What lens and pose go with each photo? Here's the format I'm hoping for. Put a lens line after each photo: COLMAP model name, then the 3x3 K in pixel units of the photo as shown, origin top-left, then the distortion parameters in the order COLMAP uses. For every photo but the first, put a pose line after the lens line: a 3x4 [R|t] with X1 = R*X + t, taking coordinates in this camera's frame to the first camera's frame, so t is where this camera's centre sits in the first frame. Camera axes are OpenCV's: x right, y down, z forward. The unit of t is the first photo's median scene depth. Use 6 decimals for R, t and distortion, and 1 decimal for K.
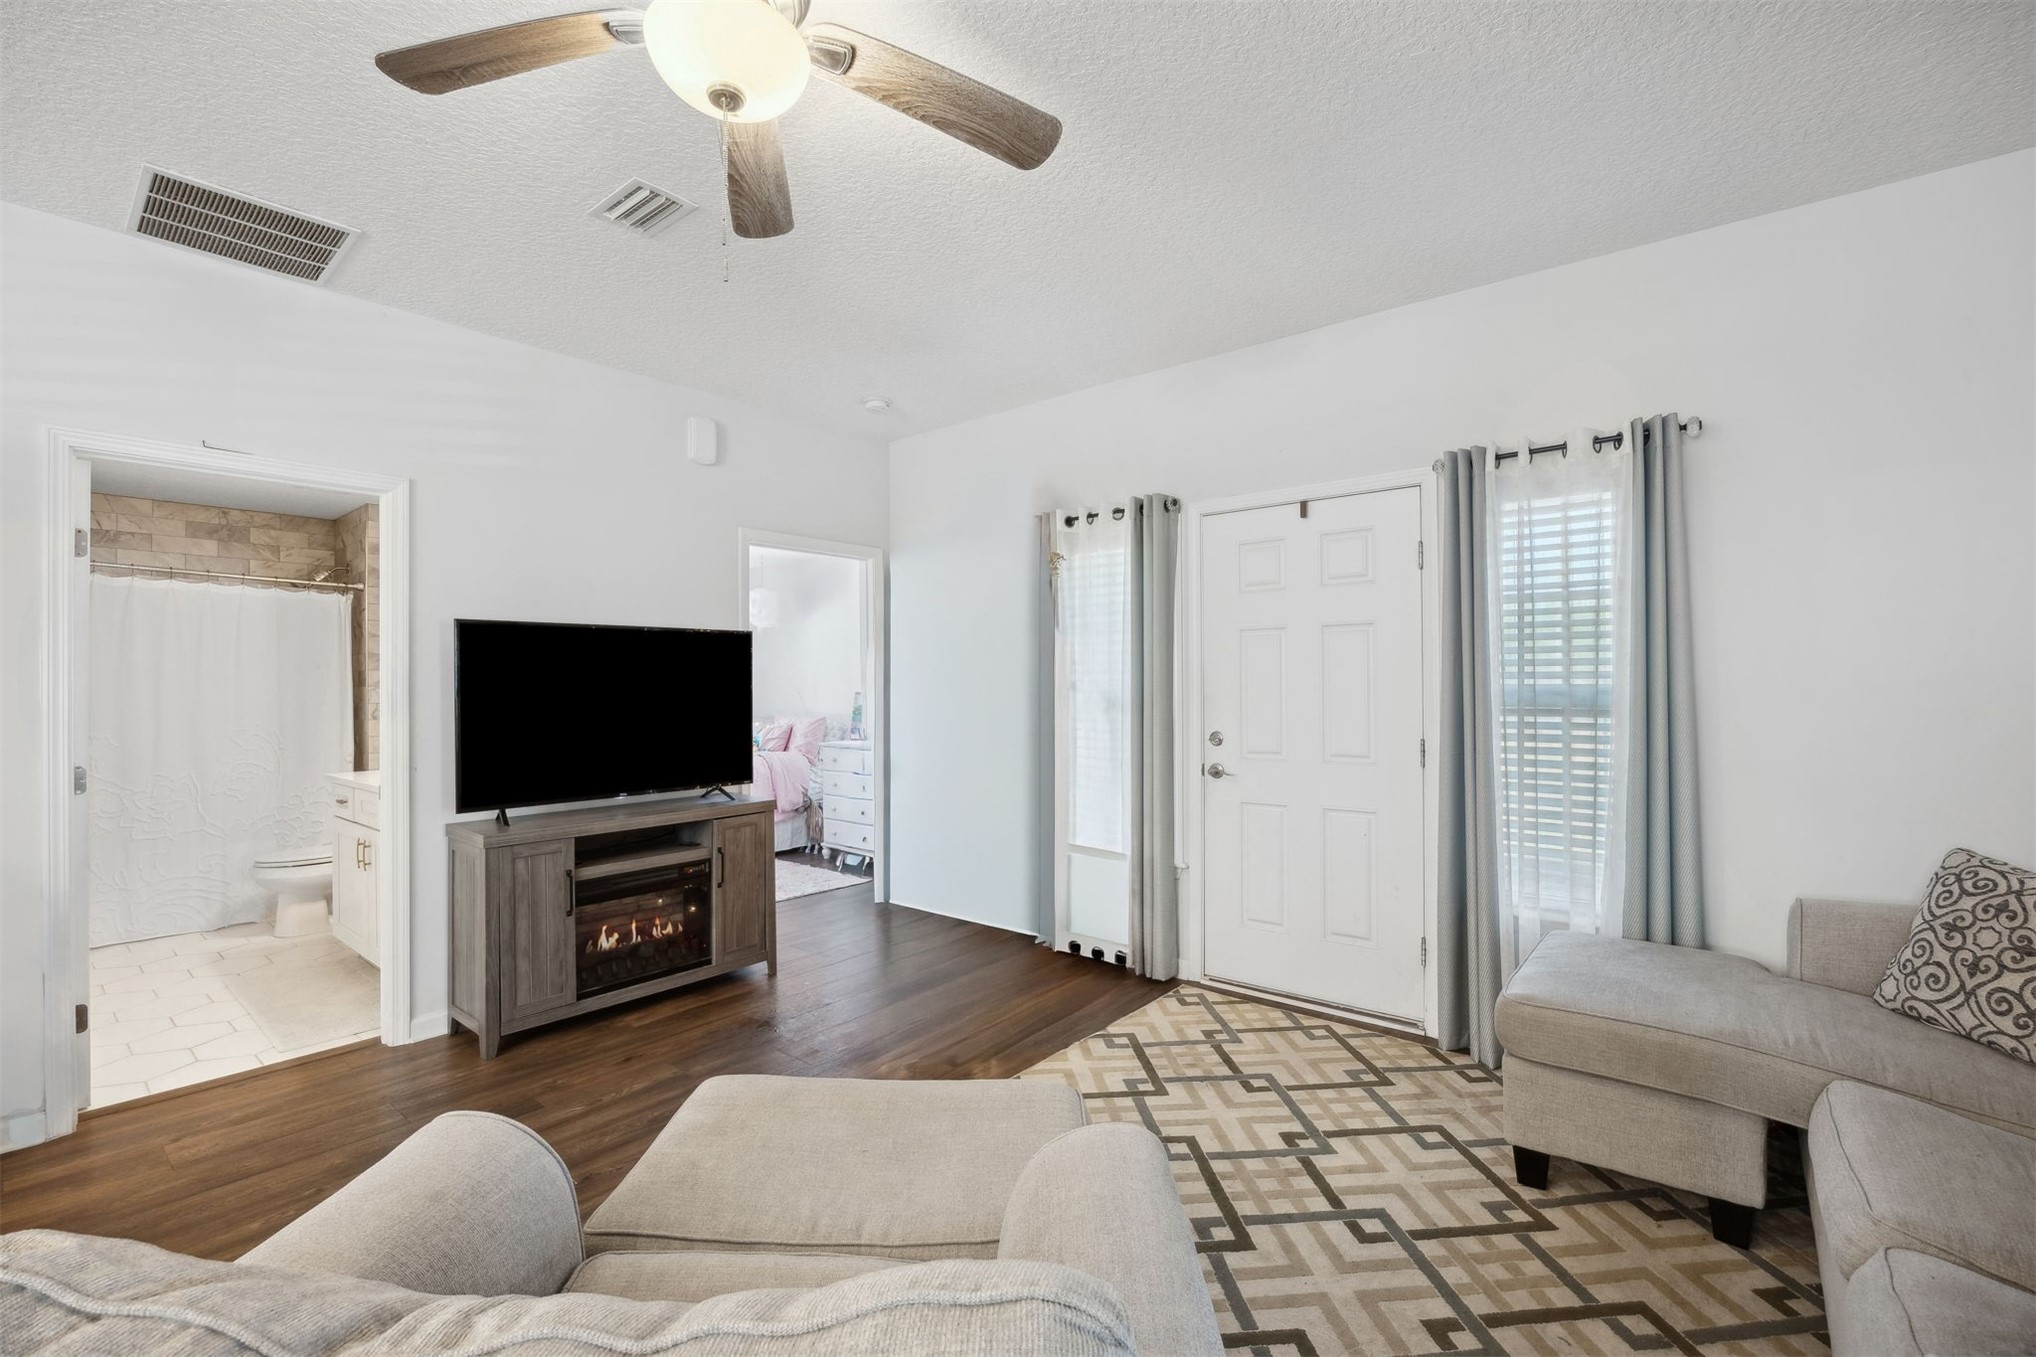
lens RADIAL K [[876.2, 0, 1008.2], [0, 876.2, 679.2], [0, 0, 1]] dist [-0.003398, -0.000485]
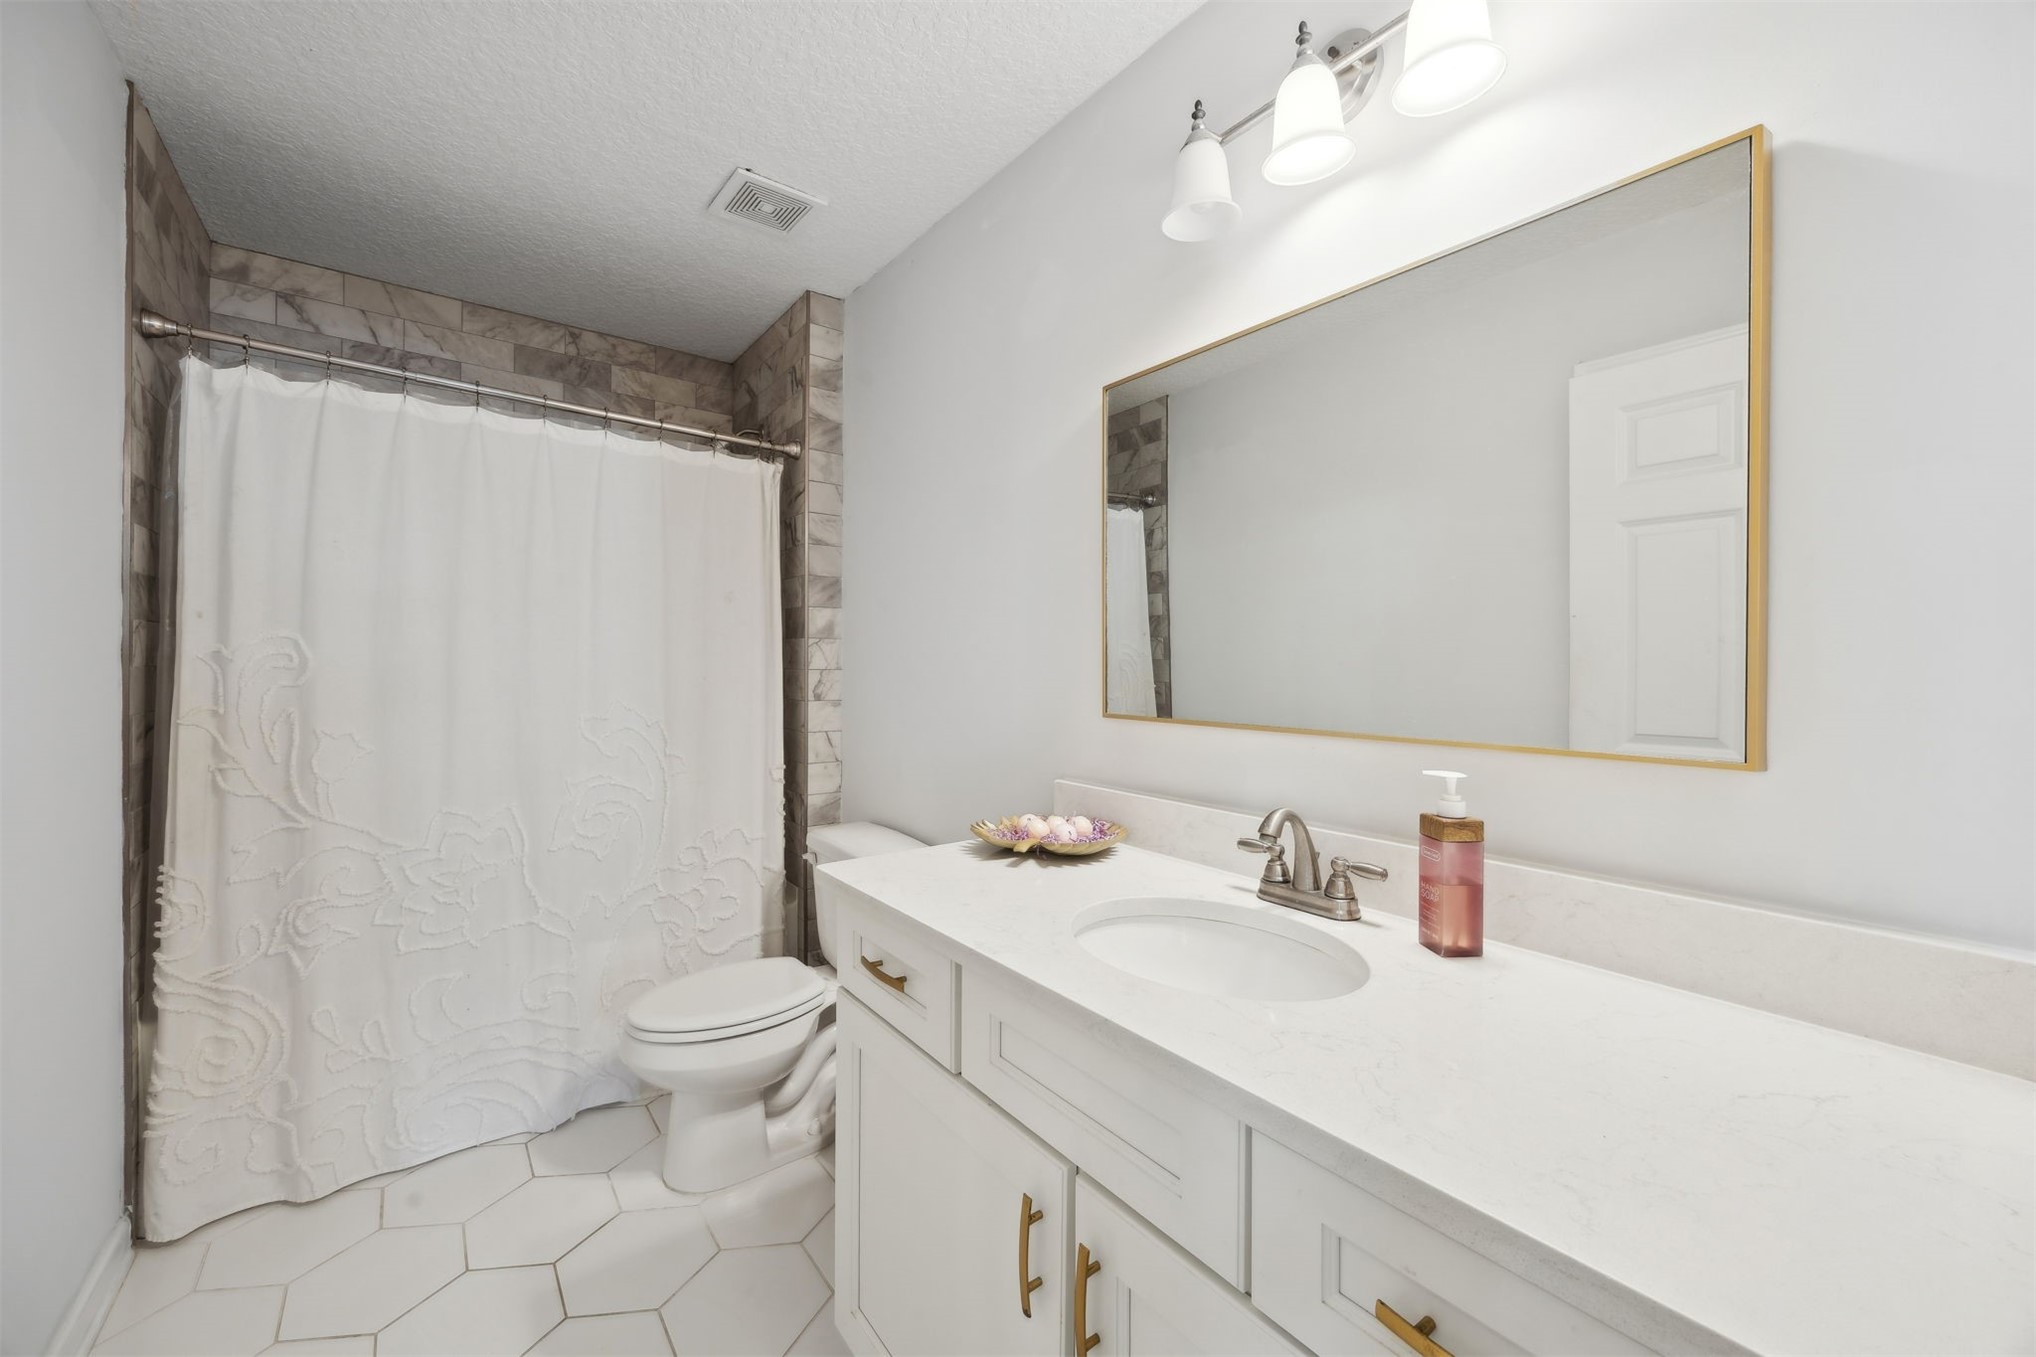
lens RADIAL K [[770.7, 0, 1021.4], [0, 770.7, 669.2], [0, 0, 1]] dist [0.000756, 0.000049]
pose [[0.979484, 0.015129, -0.200952, -0.509813], [-0.012833, 0.999837, 0.012722, 0.019637], [0.201112, -0.009883, 0.979518, 0.567158]]
